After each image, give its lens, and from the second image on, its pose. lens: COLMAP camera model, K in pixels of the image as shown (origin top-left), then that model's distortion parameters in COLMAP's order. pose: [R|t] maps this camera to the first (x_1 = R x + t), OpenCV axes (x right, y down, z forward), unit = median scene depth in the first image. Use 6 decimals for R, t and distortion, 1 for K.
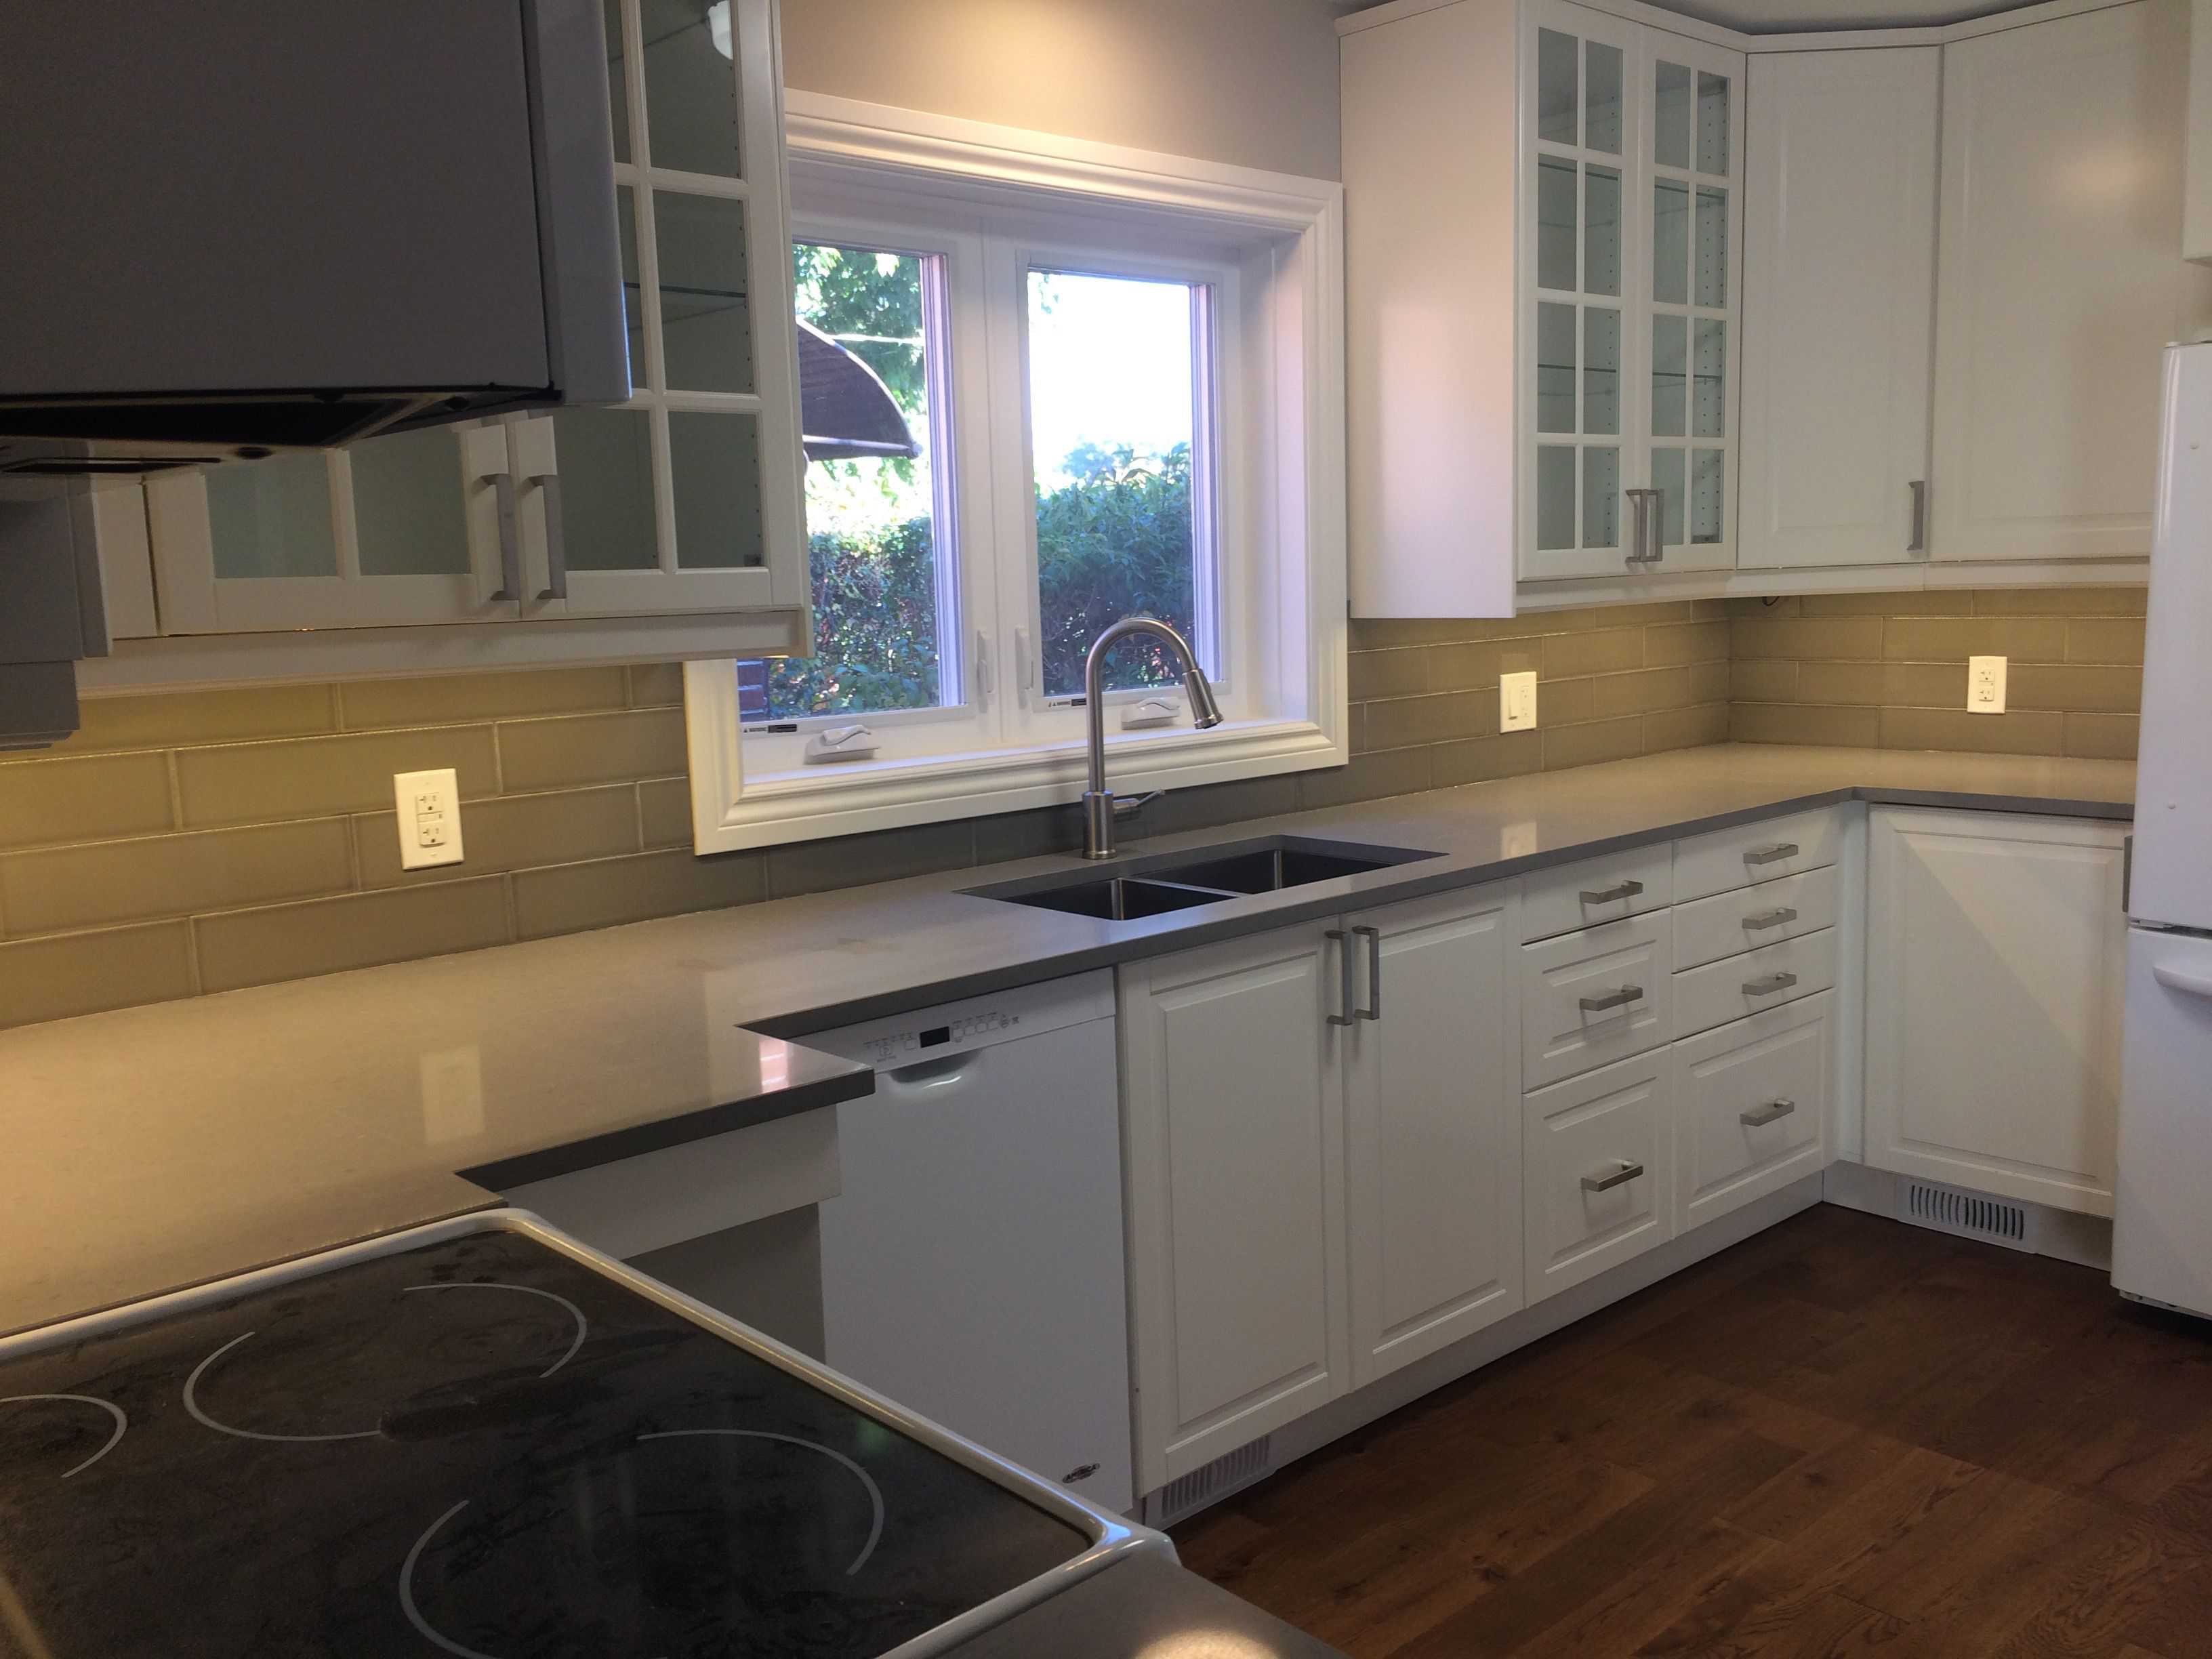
lens RADIAL K [[1896.5, 0, 1106.0], [0, 1896.5, 829.5], [0, 0, 1]] dist [0.088552, -0.126378]
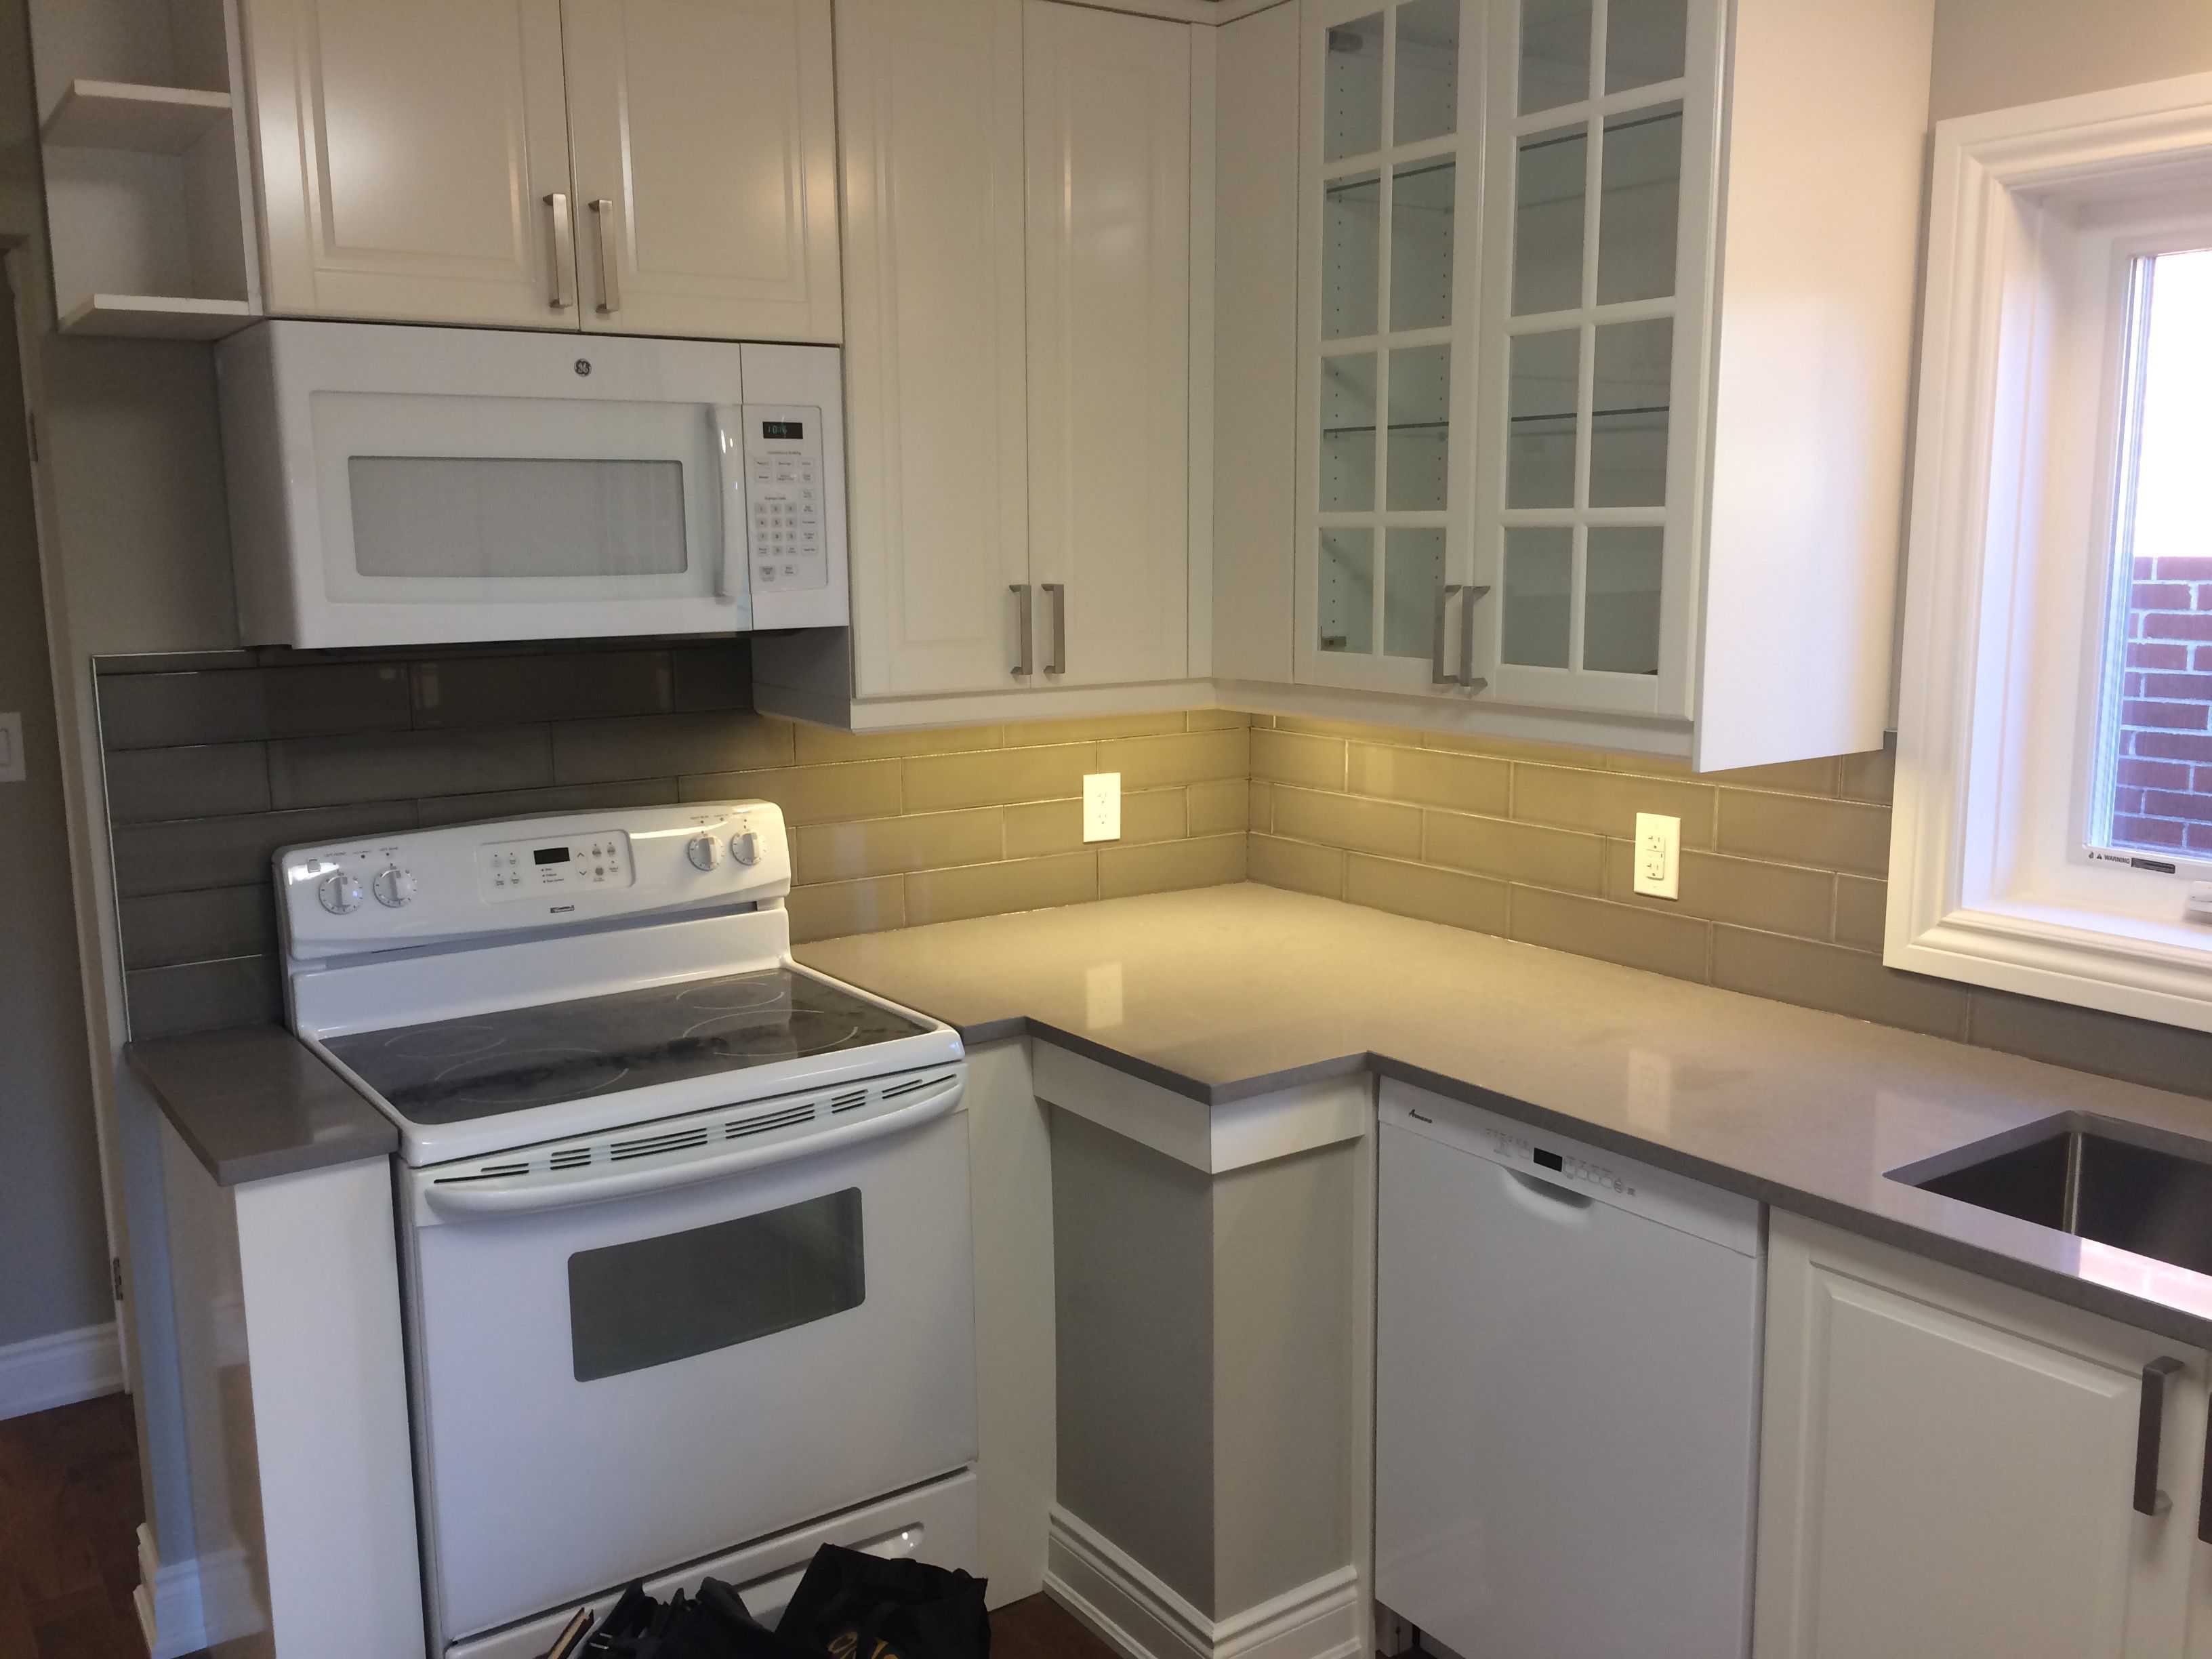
lens RADIAL K [[1896.5, 0, 1106.0], [0, 1896.5, 829.5], [0, 0, 1]] dist [0.088552, -0.126378]
pose [[-0.137854, 0.191172, -0.971828, 0.842098], [-0.117893, 0.971053, 0.207742, -0.229072], [0.983411, 0.143210, -0.111325, 0.816936]]
